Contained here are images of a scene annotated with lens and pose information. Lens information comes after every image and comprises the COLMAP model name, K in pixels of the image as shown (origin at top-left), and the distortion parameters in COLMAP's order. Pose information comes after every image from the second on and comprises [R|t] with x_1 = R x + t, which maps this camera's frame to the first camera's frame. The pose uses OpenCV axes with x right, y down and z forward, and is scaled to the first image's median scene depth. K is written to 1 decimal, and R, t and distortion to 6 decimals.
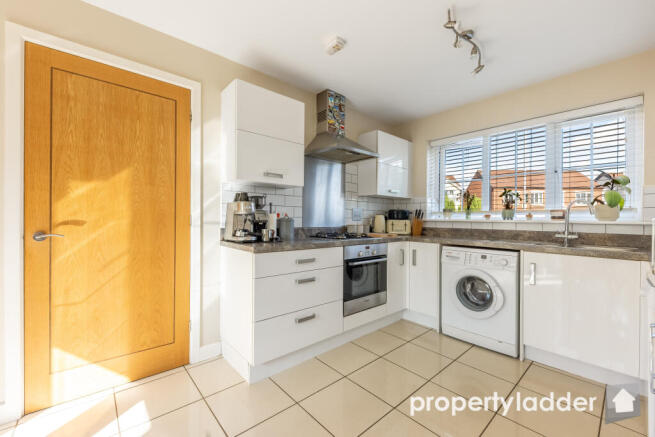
lens RADIAL K [[267.7, 0, 327.2], [0, 267.7, 216.6], [0, 0, 1]] dist [0.000243, -0.000224]
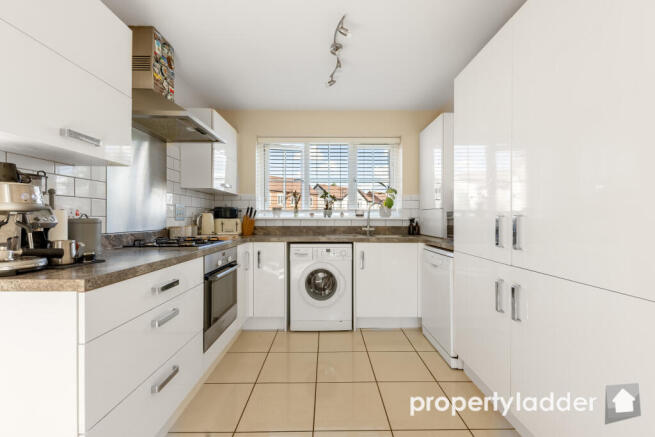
lens RADIAL K [[267.7, 0, 327.2], [0, 267.7, 216.6], [0, 0, 1]] dist [0.000243, -0.000224]
pose [[0.648250, -0.007355, 0.761392, -0.234557], [0.002375, 0.999968, 0.007638, -0.001017], [-0.761424, -0.003142, 0.648247, 0.231375]]
